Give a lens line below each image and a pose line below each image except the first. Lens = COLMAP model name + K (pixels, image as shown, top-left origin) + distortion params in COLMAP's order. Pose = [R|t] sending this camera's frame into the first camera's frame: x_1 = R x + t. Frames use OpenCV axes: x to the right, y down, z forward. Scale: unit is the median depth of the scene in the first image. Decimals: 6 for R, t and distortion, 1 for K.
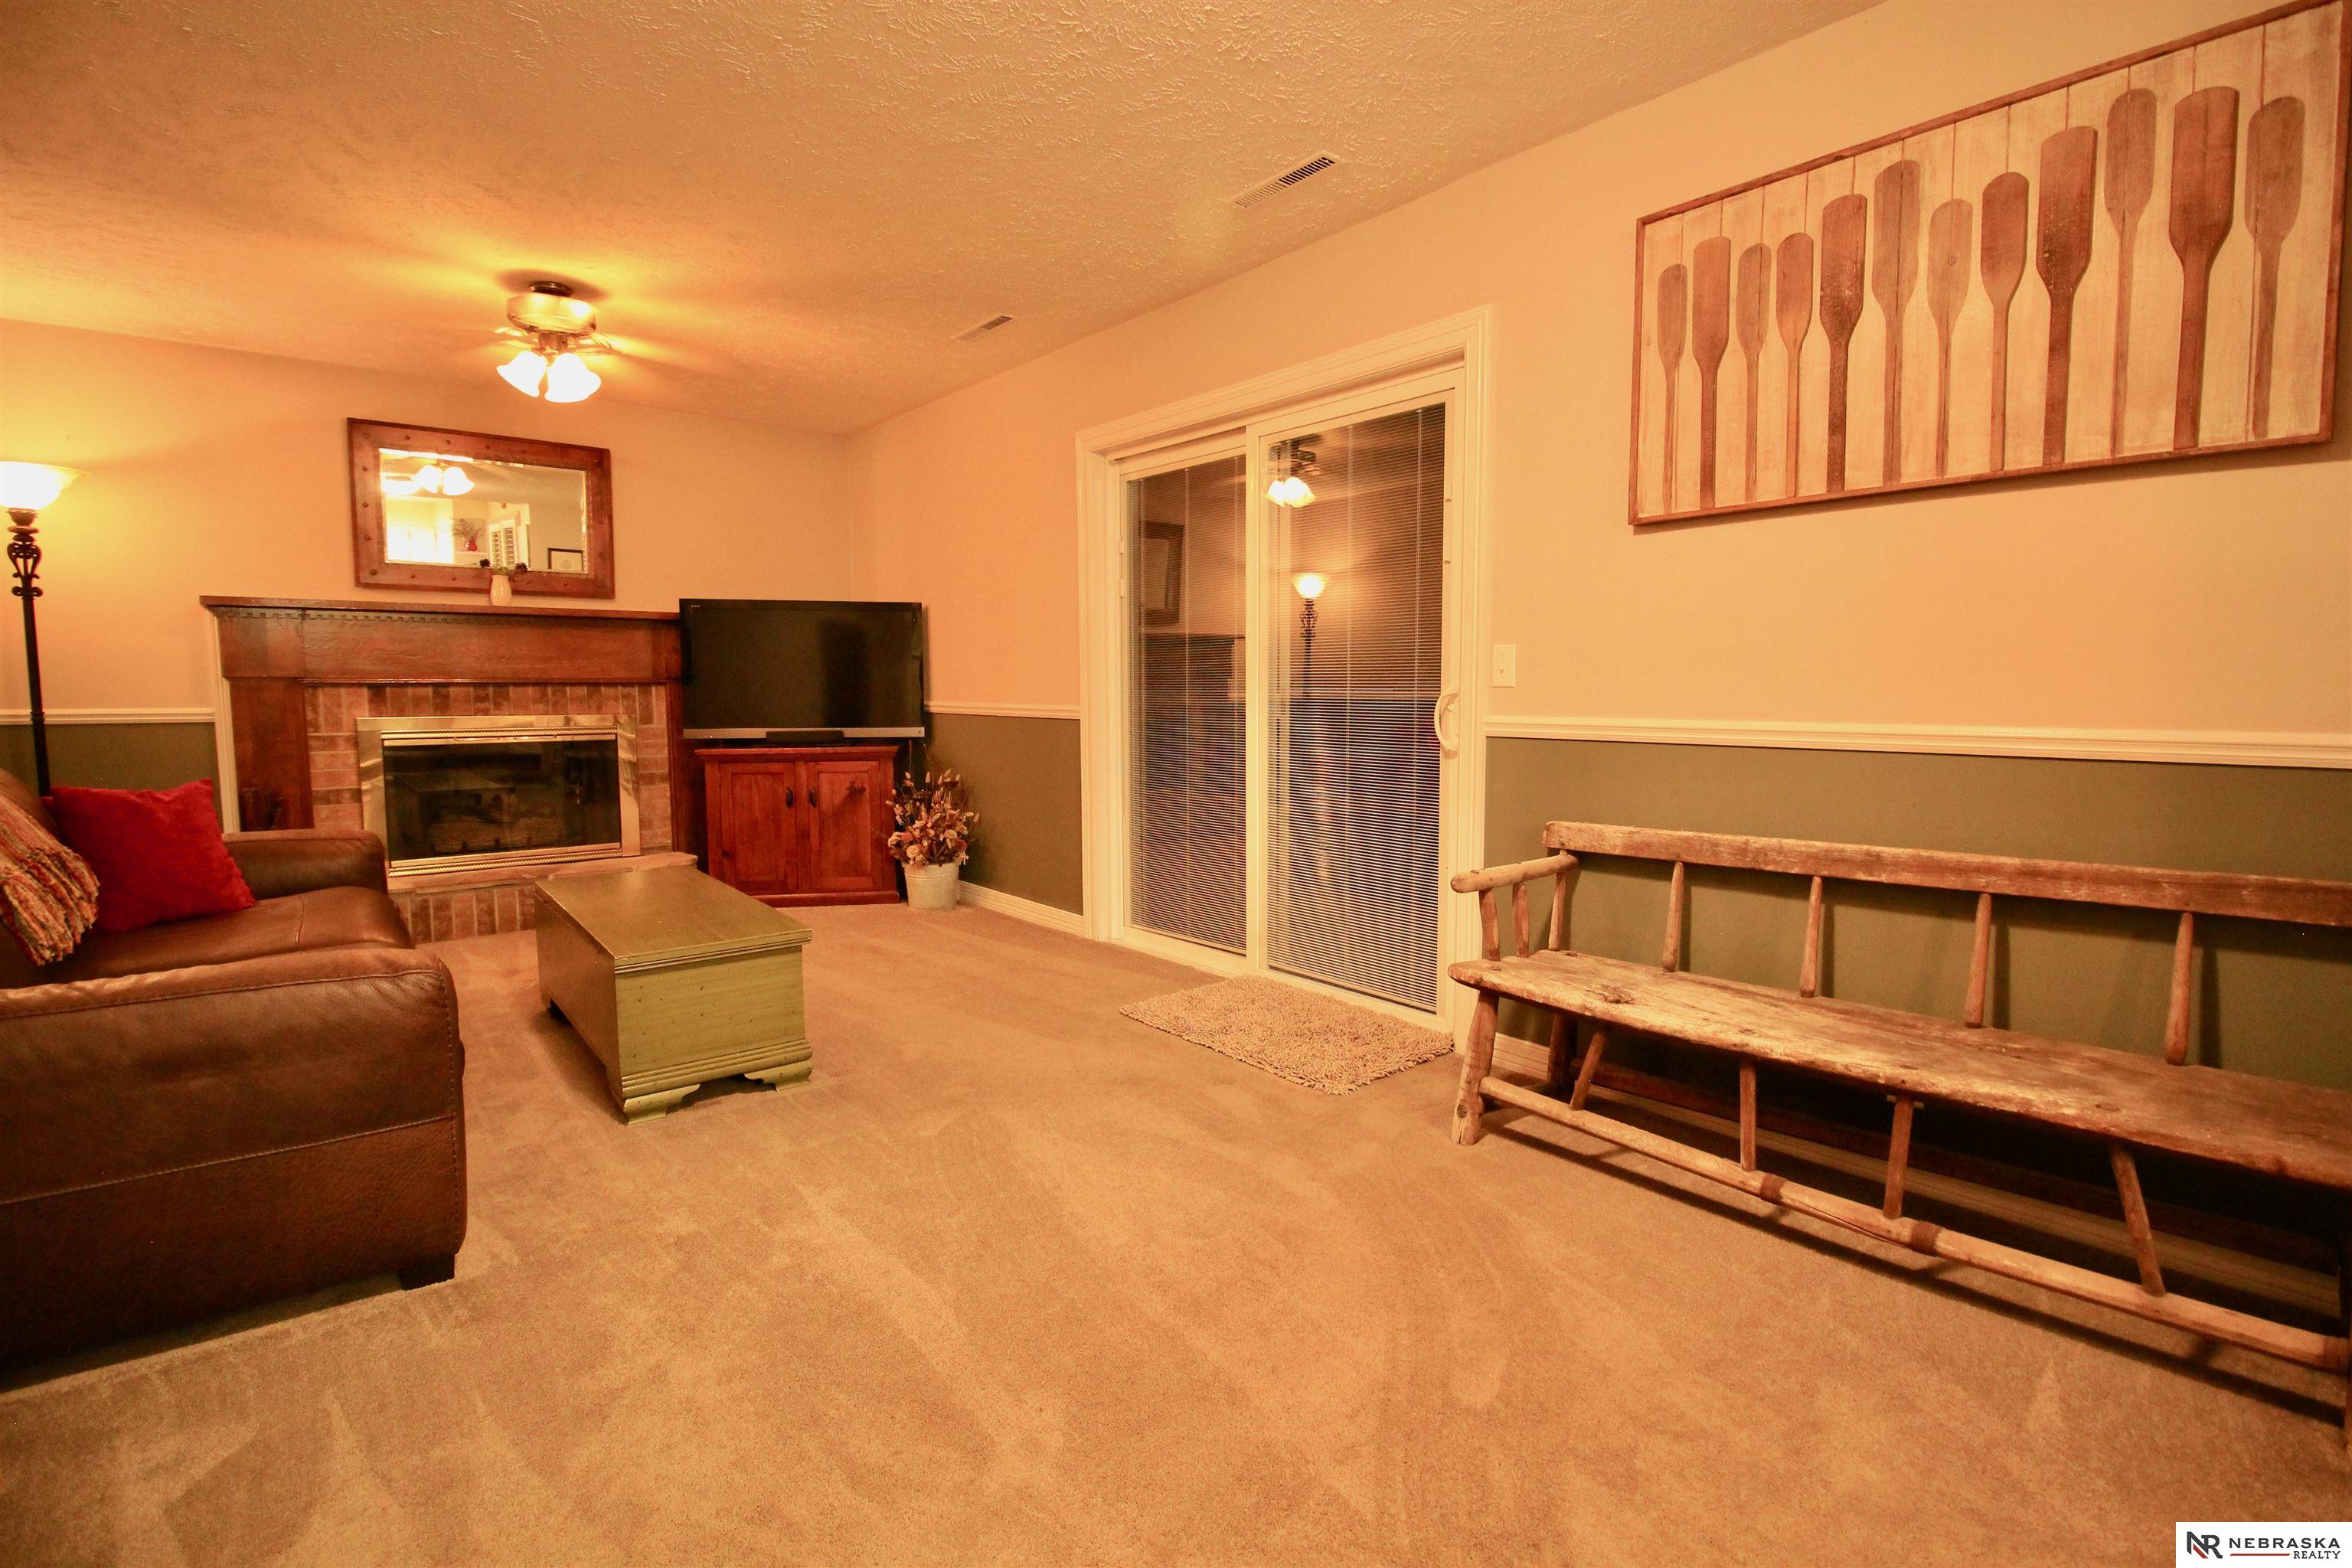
lens RADIAL K [[1091.7, 0, 1192.2], [0, 1091.7, 785.0], [0, 0, 1]] dist [-0.006827, -0.009067]
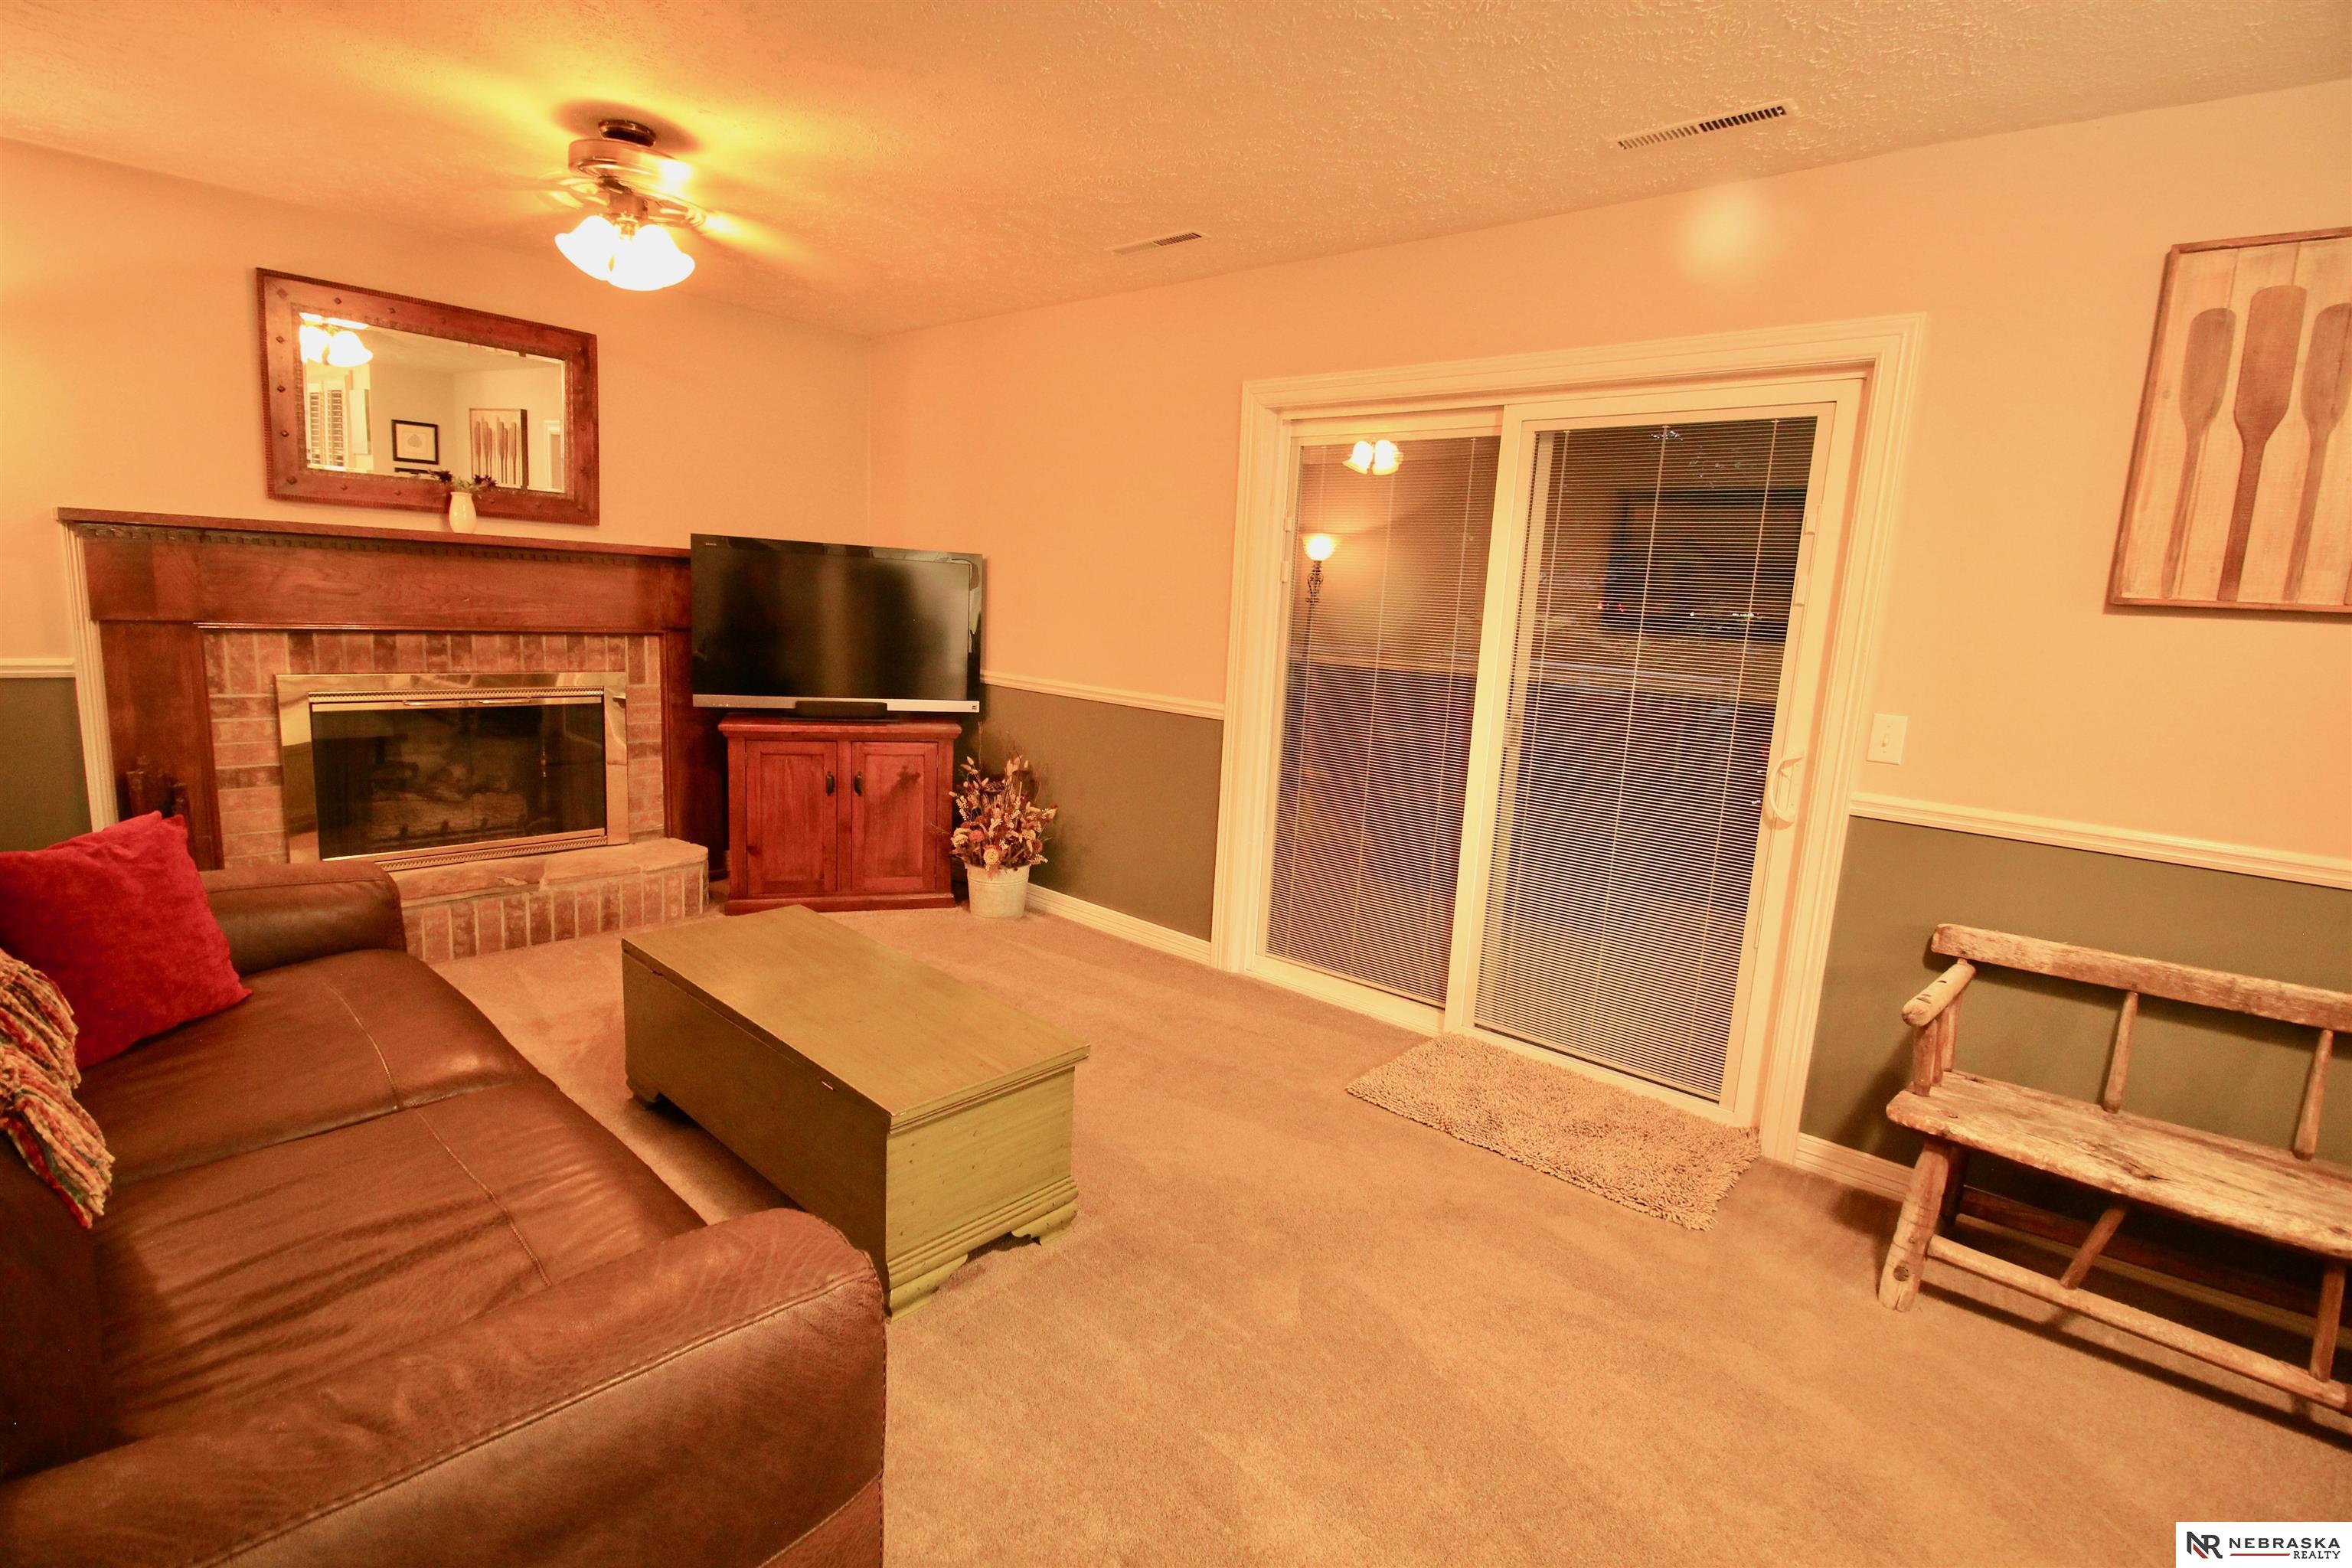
lens RADIAL K [[1091.7, 0, 1190.0], [0, 1091.7, 784.3], [0, 0, 1]] dist [-0.006827, -0.009067]
pose [[0.986562, 0.031747, 0.160275, -0.317323], [-0.044856, 0.995877, 0.078850, -0.091698], [-0.157111, -0.084979, 0.983918, 0.179775]]
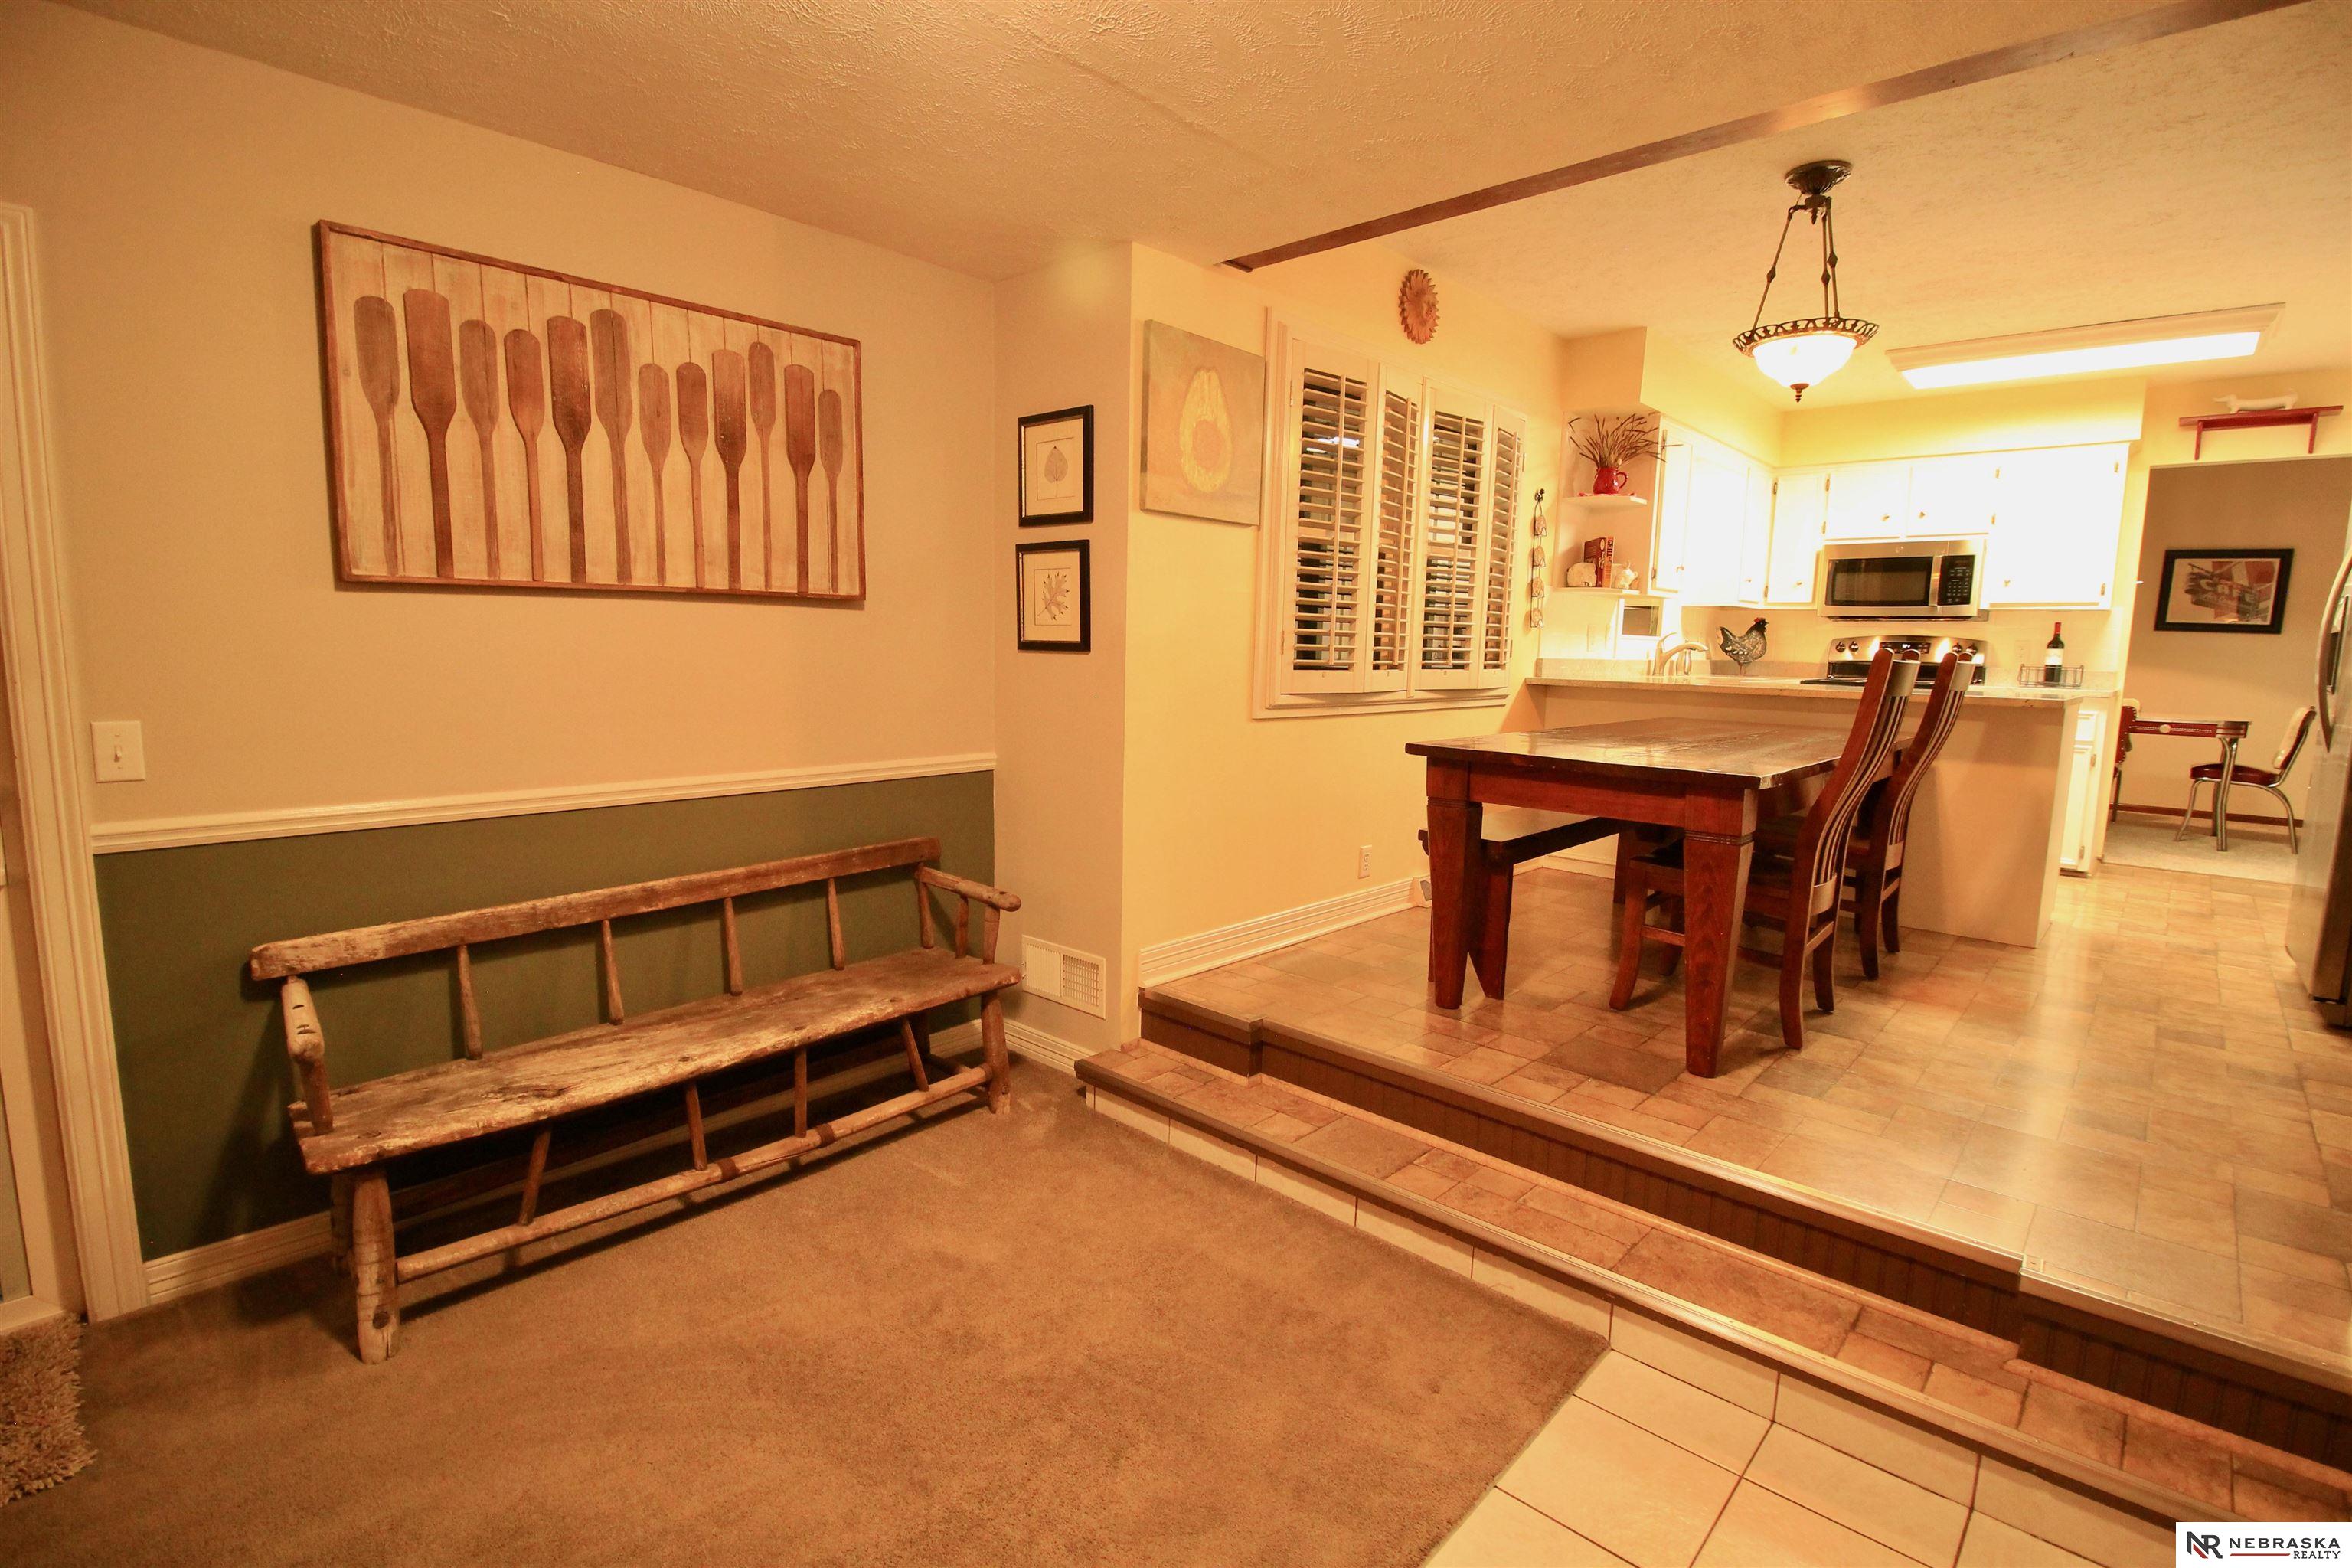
lens RADIAL K [[1091.7, 0, 1196.5], [0, 1091.7, 782.6], [0, 0, 1]] dist [-0.006827, -0.009067]
pose [[-0.128353, -0.130627, 0.983088, -0.378435], [0.066964, 0.987883, 0.140007, -0.109720], [-0.989465, 0.083802, -0.118051, 0.315783]]
